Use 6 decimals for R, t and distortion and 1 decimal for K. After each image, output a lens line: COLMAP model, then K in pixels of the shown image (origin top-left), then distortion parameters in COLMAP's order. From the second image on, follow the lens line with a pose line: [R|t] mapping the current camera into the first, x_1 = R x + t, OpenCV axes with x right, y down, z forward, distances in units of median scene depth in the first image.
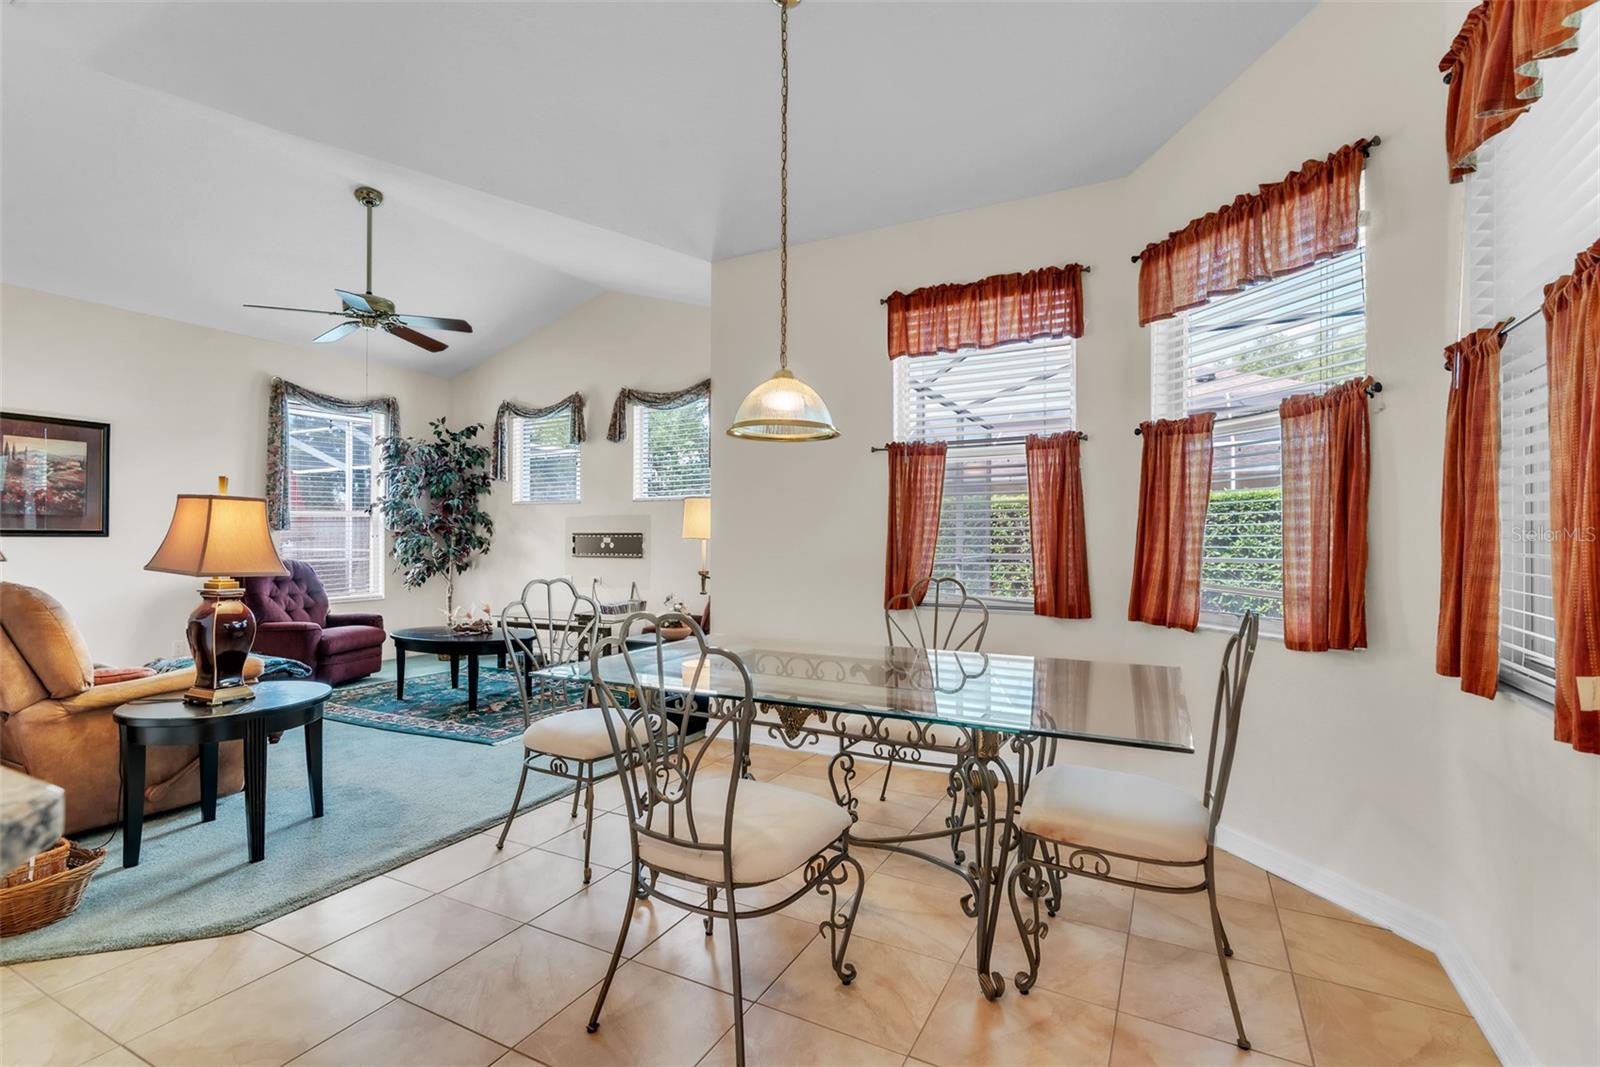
lens RADIAL K [[742.9, 0, 806.3], [0, 742.9, 534.7], [0, 0, 1]] dist [0.005532, -0.001591]
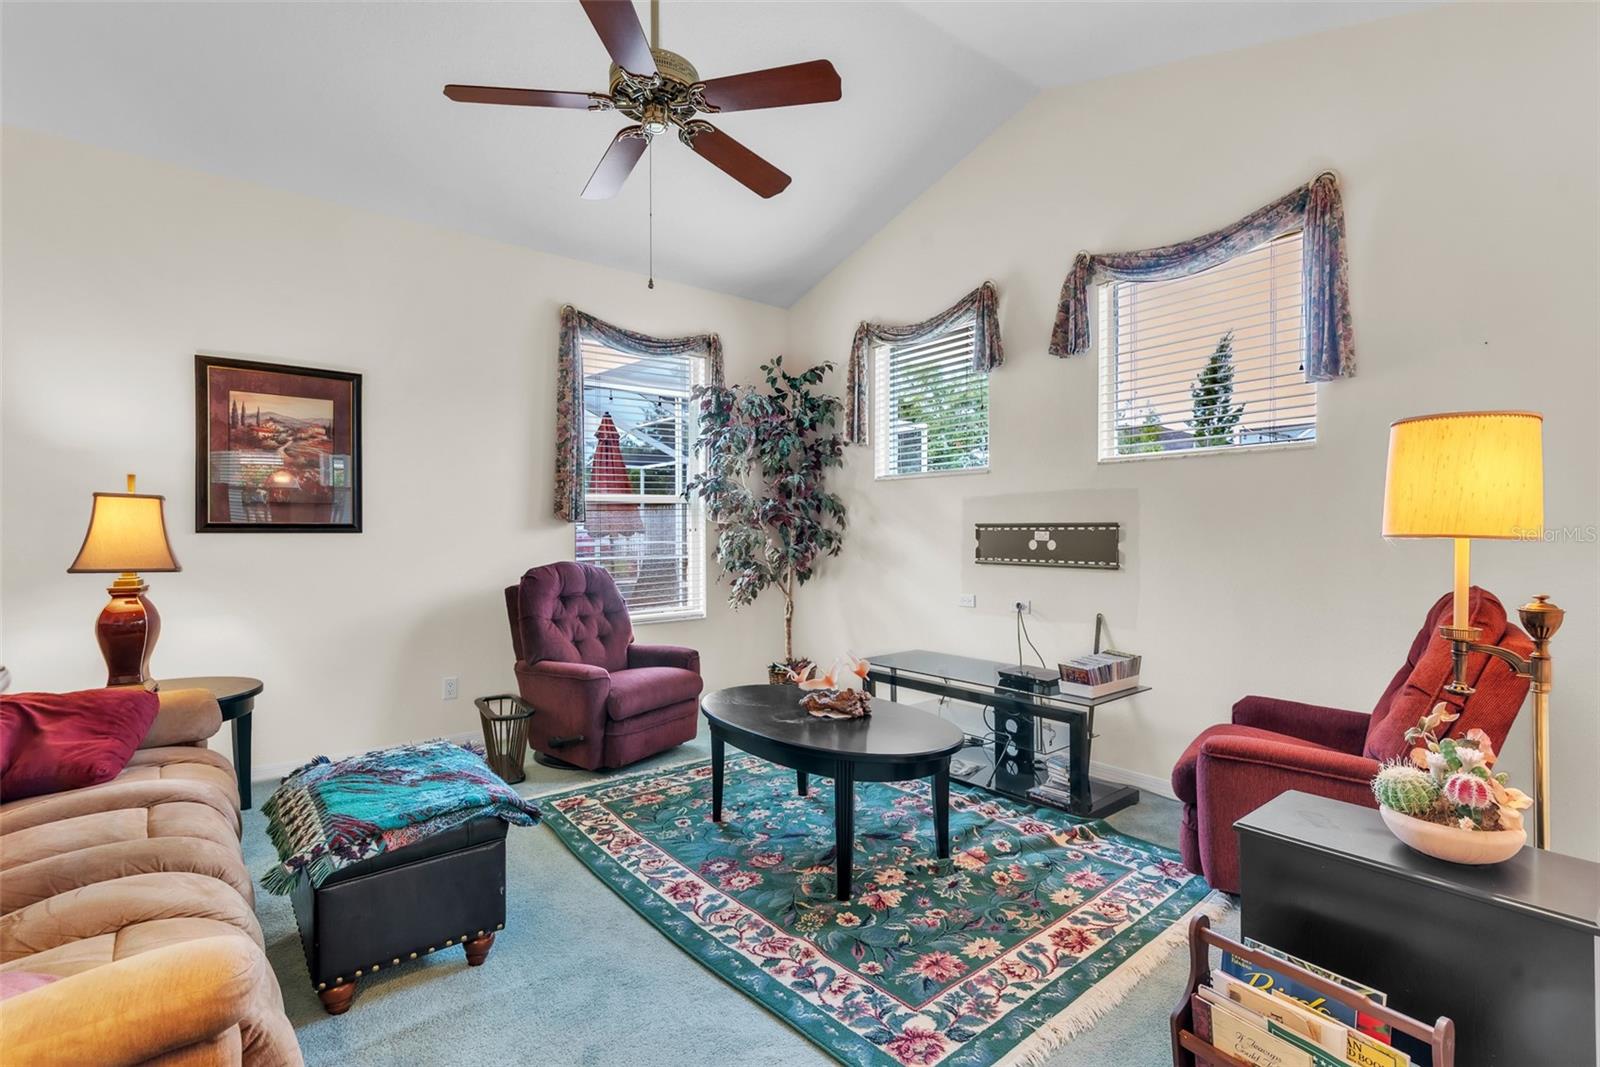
lens RADIAL K [[742.9, 0, 793.9], [0, 742.9, 531.3], [0, 0, 1]] dist [0.005532, -0.001591]
pose [[0.911108, -0.001989, -0.412163, -0.206487], [0.004851, 0.999971, 0.005899, -0.000645], [0.412139, -0.007374, 0.911091, 0.406338]]
